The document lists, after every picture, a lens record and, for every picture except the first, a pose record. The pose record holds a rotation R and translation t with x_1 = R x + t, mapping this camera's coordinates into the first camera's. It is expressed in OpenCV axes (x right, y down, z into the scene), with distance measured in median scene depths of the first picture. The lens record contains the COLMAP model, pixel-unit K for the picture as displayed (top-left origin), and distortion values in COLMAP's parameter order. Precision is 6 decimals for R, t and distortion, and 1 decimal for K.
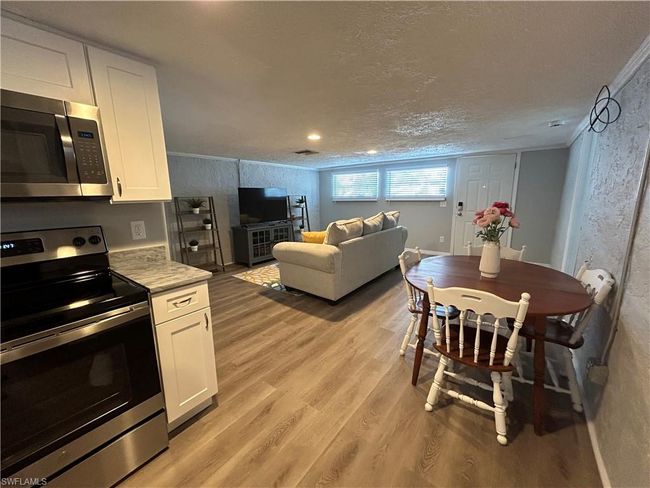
lens RADIAL K [[262.1, 0, 325.0], [0, 262.1, 244.0], [0, 0, 1]] dist [0.000431, 0.000500]
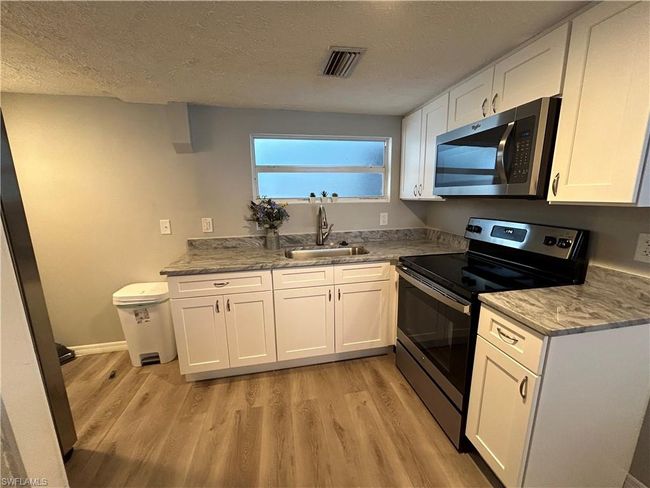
lens RADIAL K [[262.1, 0, 325.0], [0, 262.1, 244.0], [0, 0, 1]] dist [0.000431, 0.000500]
pose [[-0.663023, 0.171061, -0.728792, 0.143856], [-0.116081, 0.938273, 0.325836, -0.097078], [0.739544, 0.300636, -0.602240, 0.433582]]
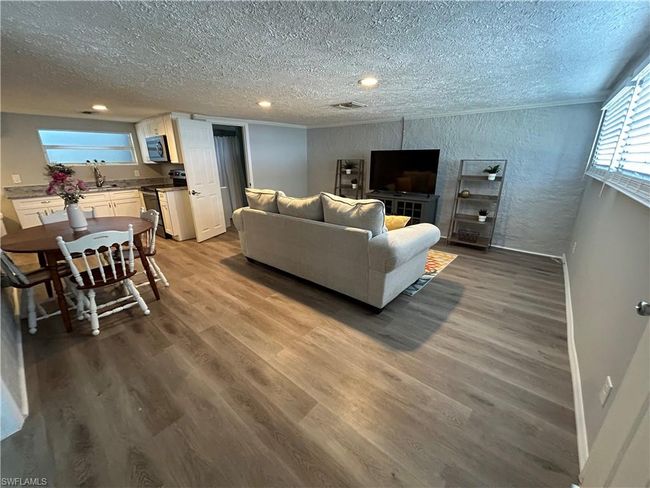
lens RADIAL K [[262.1, 0, 325.0], [0, 262.1, 244.0], [0, 0, 1]] dist [0.000431, 0.000500]
pose [[-0.049764, 0.335161, -0.940846, 1.087162], [-0.176998, 0.924143, 0.338573, -0.289044], [0.982952, 0.183376, 0.013334, 1.300605]]
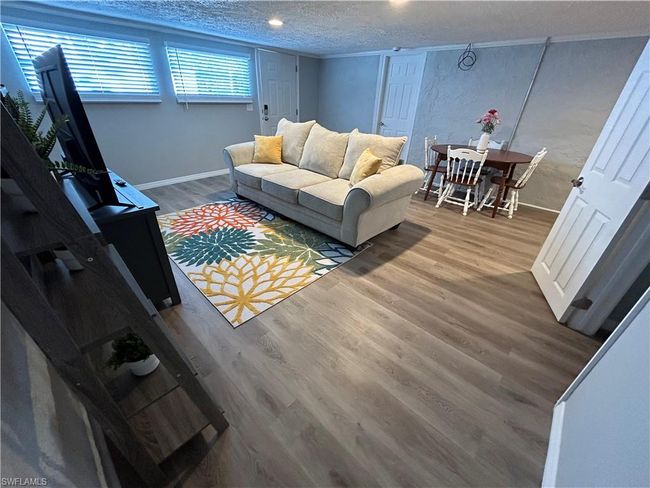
lens RADIAL K [[262.1, 0, 325.0], [0, 262.1, 244.0], [0, 0, 1]] dist [0.000431, 0.000500]
pose [[0.088040, -0.478916, 0.873435, -0.879136], [0.148986, 0.873308, 0.463829, -0.208293], [-0.984912, 0.089294, 0.148238, 1.120846]]
